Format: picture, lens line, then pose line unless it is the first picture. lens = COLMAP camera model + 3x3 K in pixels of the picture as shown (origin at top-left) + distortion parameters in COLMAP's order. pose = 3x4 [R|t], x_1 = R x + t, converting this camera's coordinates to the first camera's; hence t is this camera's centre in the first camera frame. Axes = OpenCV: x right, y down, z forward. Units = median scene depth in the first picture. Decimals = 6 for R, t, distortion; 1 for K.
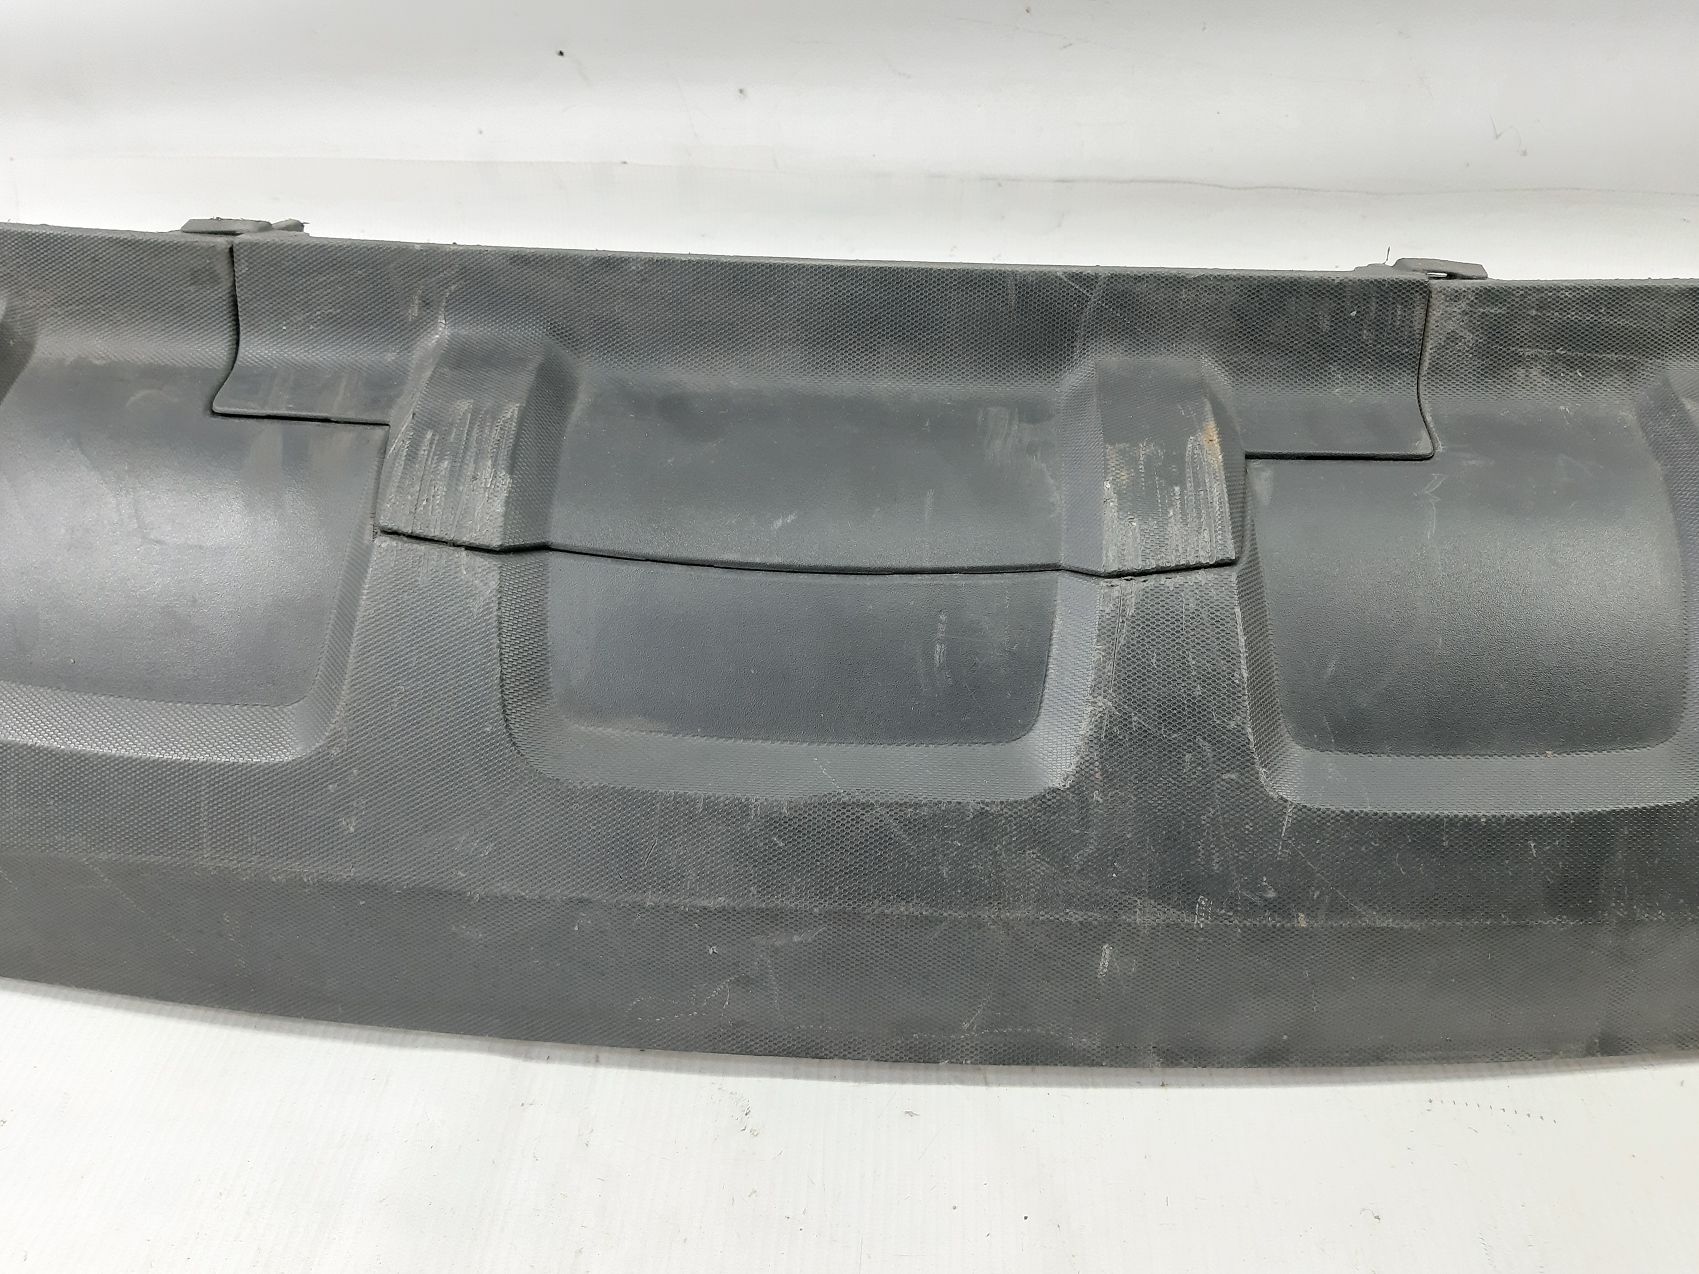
lens RADIAL K [[1471.5, 0, 1029.4], [0, 1471.5, 631.0], [0, 0, 1]] dist [0.055711, -0.272396]
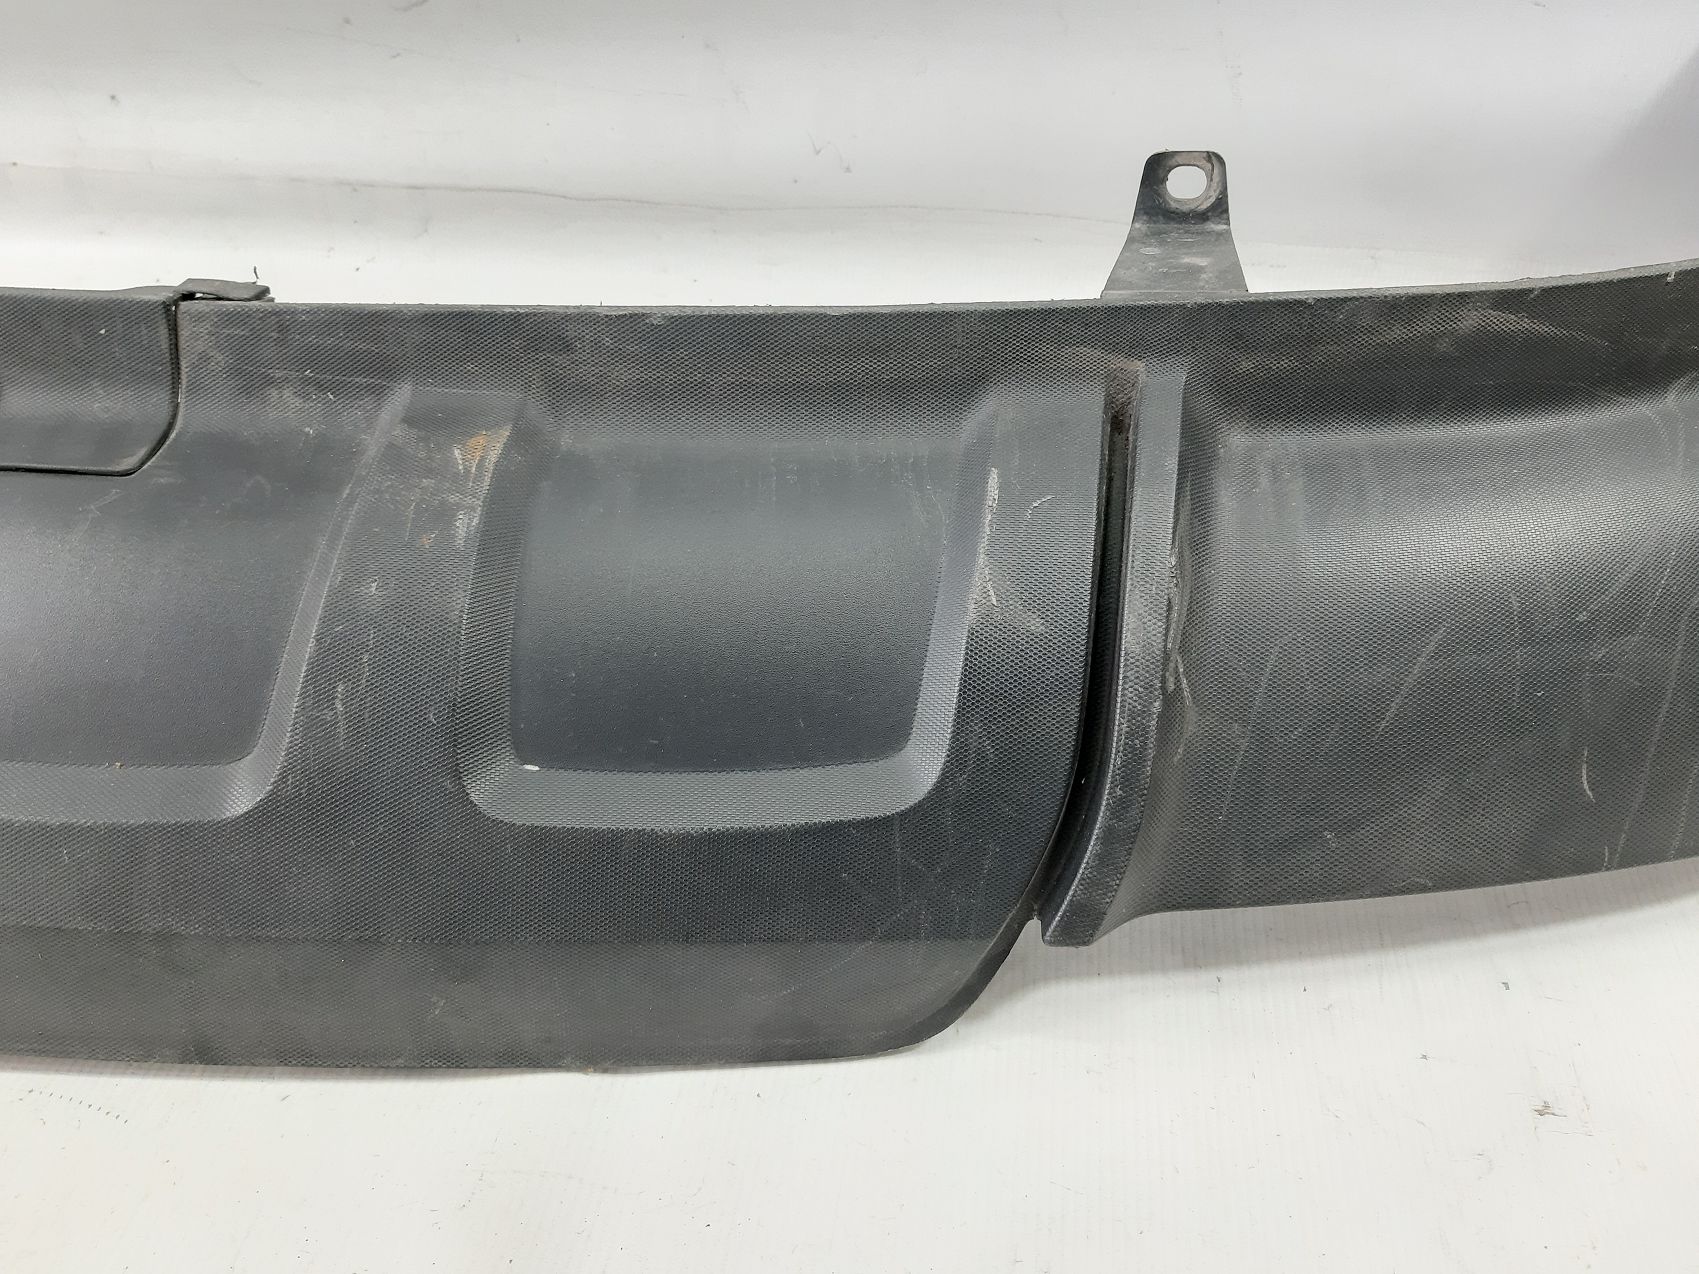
lens RADIAL K [[1498.3, 0, 844.2], [0, 1498.3, 644.1], [0, 0, 1]] dist [-0.005258, -0.103485]
pose [[0.996803, 0.048076, -0.063813, 0.783713], [-0.047712, 0.998835, 0.007220, -0.028228], [0.064086, -0.004152, 0.997936, -0.002192]]
